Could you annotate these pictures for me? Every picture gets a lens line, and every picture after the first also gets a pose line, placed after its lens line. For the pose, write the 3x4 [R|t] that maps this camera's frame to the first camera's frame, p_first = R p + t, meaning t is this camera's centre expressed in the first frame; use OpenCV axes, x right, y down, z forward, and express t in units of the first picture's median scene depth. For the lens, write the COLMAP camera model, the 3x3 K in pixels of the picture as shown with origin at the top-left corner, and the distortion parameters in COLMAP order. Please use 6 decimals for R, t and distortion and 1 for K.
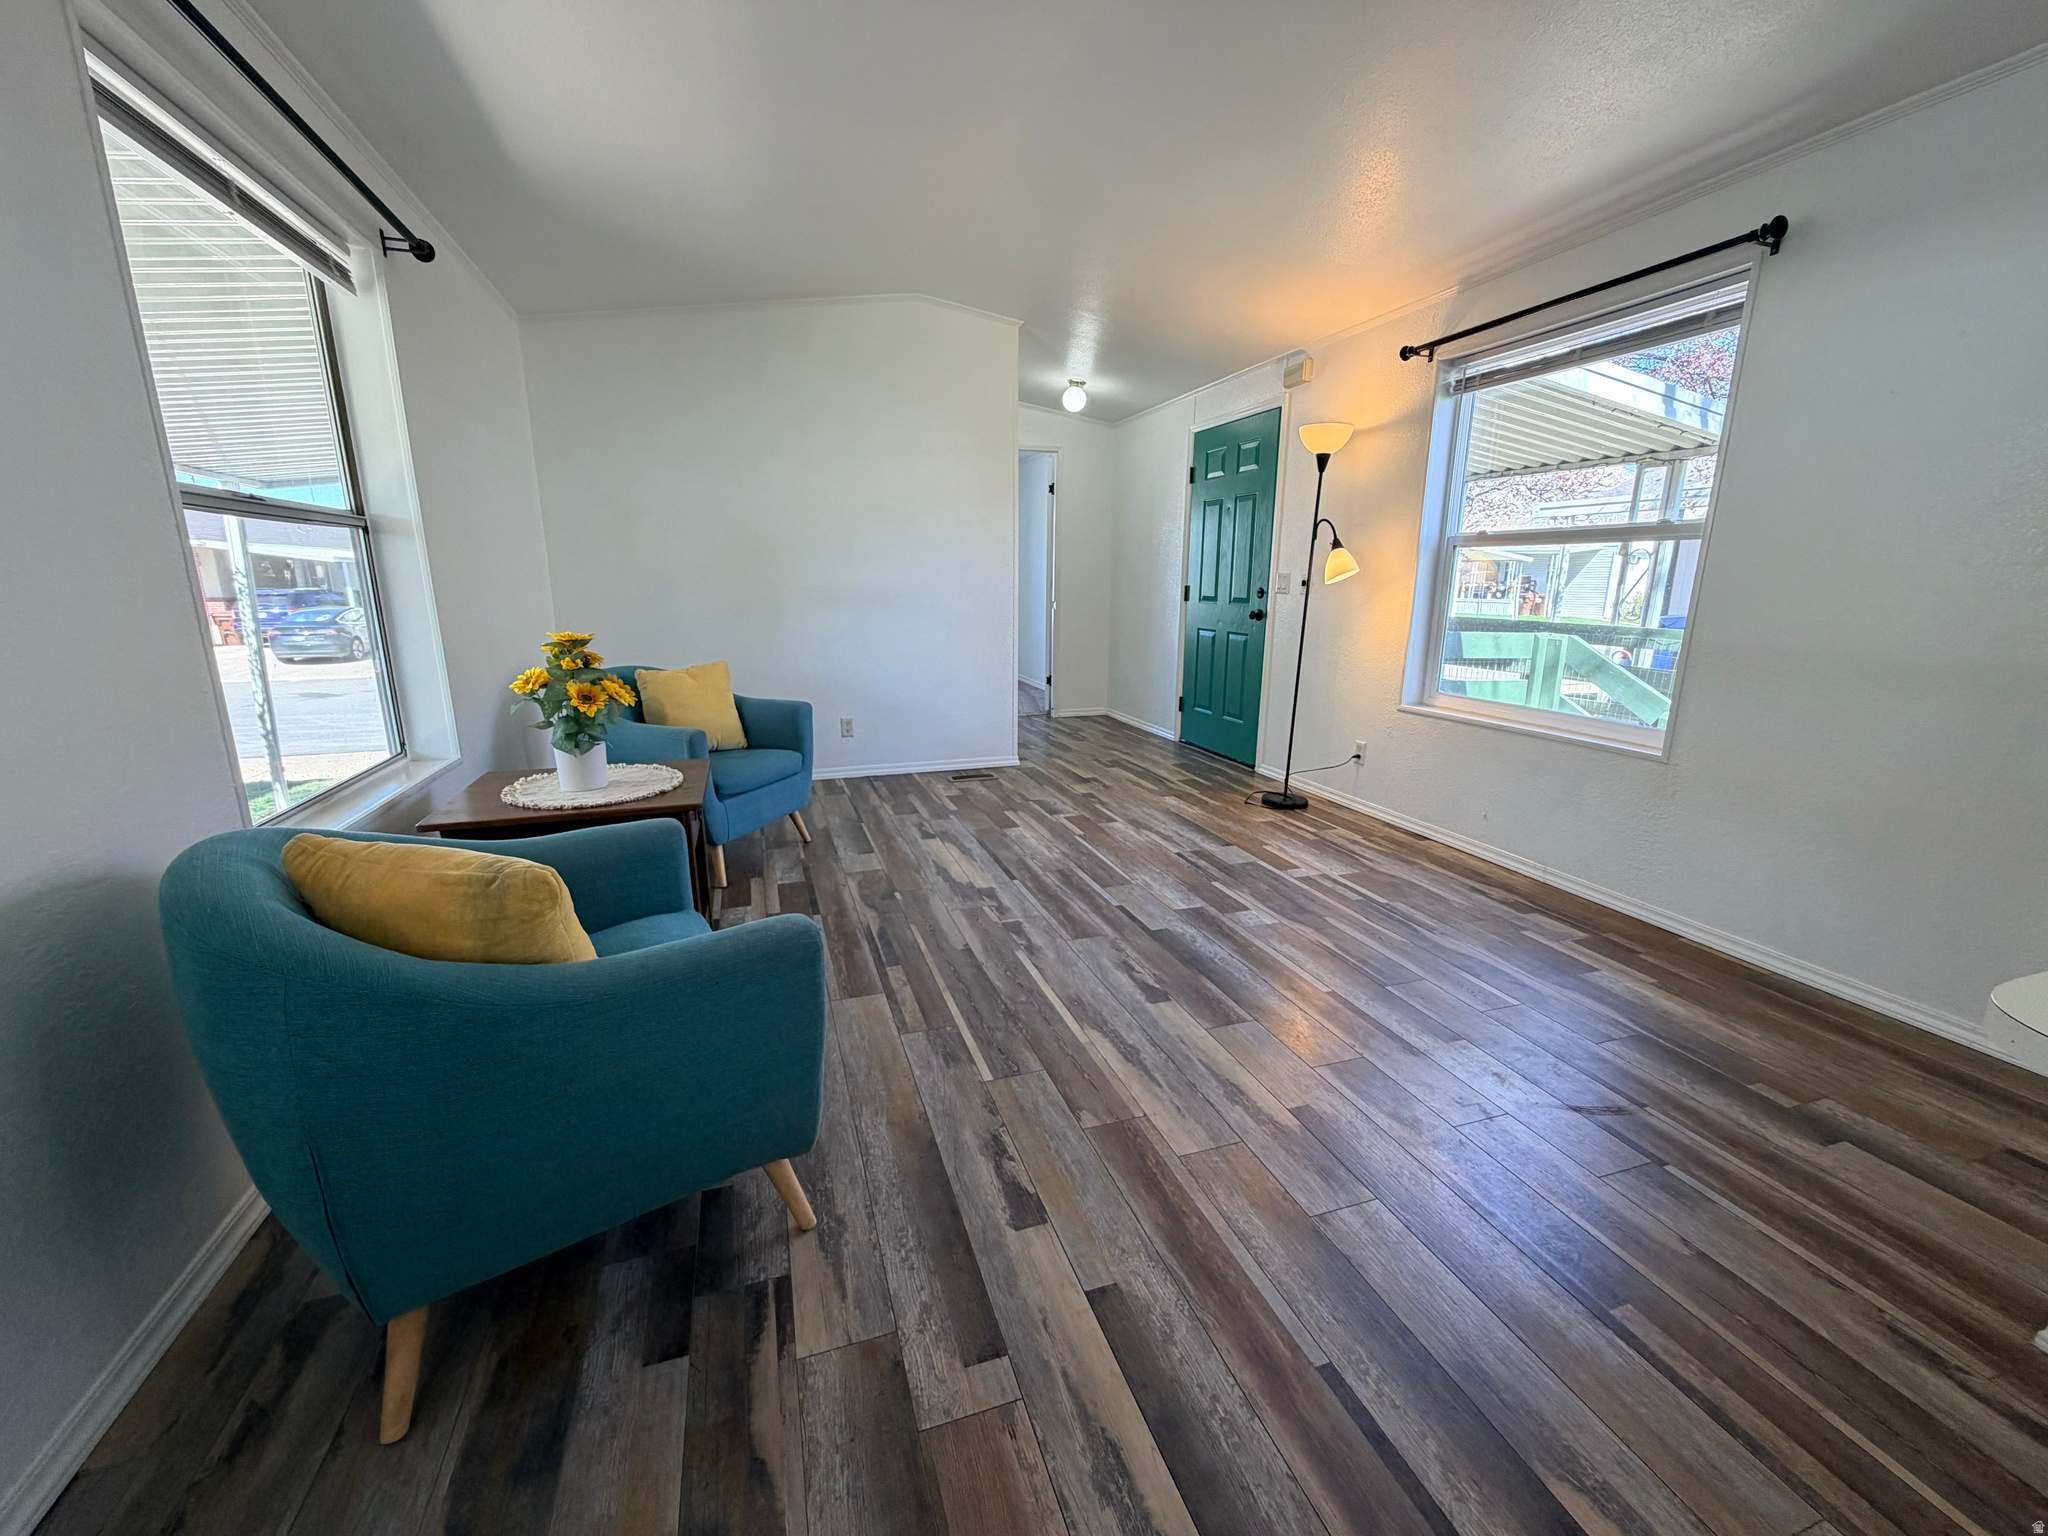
lens RADIAL K [[817.6, 0, 1006.8], [0, 817.6, 779.3], [0, 0, 1]] dist [-0.005037, 0.000569]
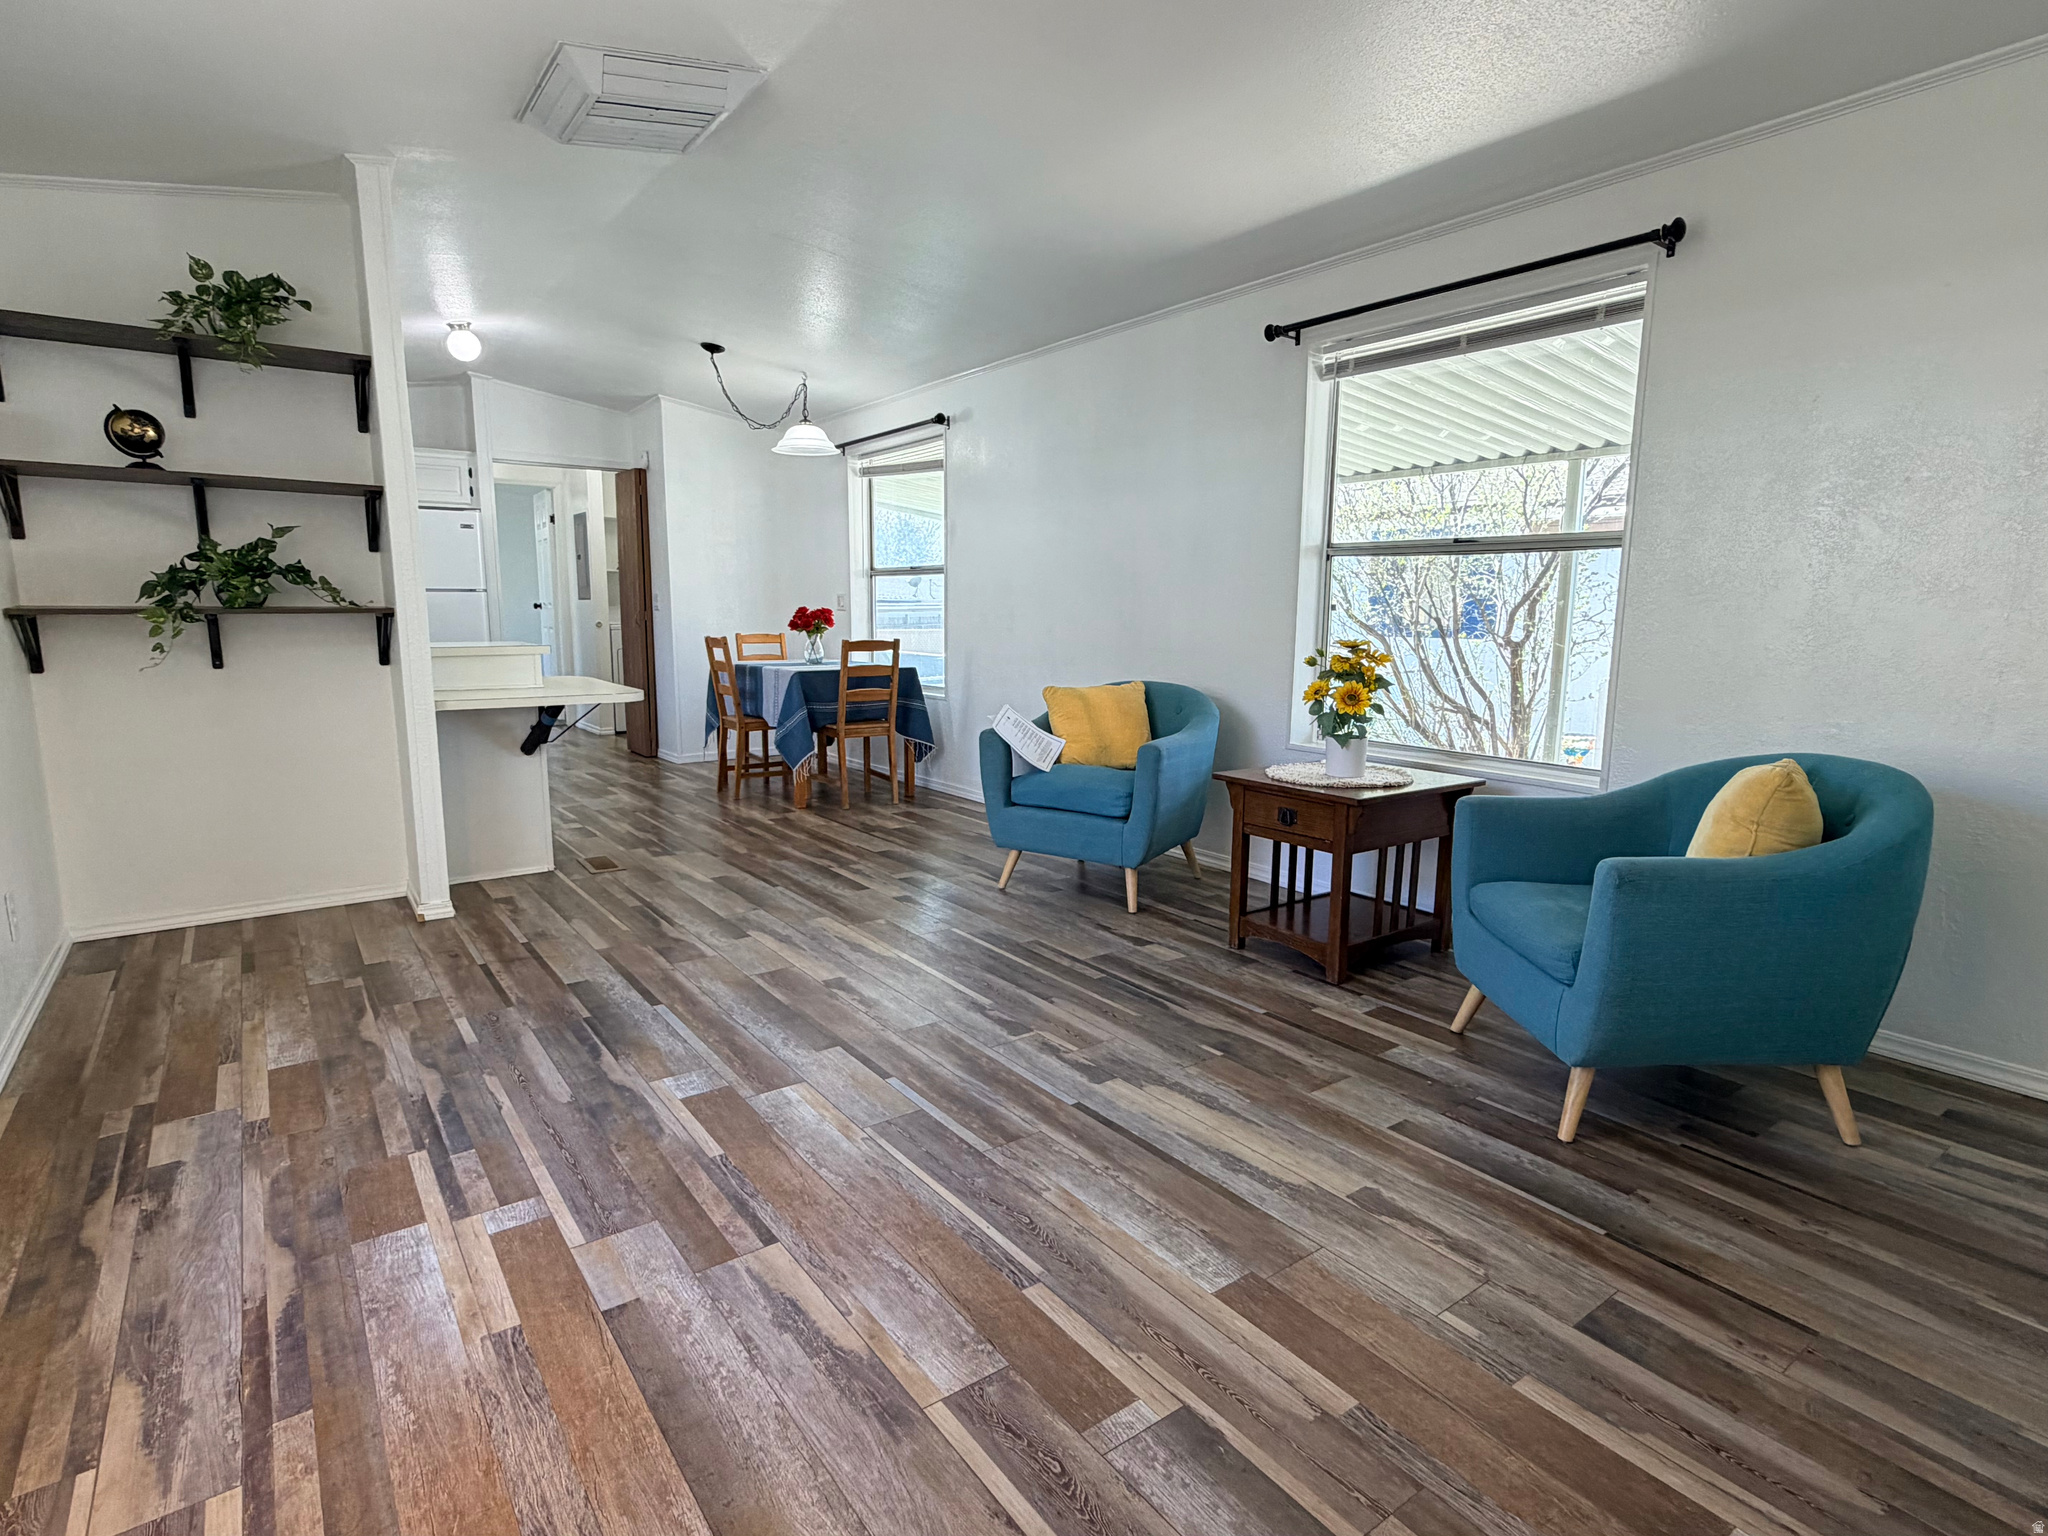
lens RADIAL K [[1056.2, 0, 1019.5], [0, 1056.2, 763.7], [0, 0, 1]] dist [-0.000206, -0.000196]
pose [[-0.946771, 0.041957, -0.319161, 0.287670], [-0.084694, 0.924071, 0.372719, -0.390143], [0.310565, 0.379911, -0.871331, 1.621693]]
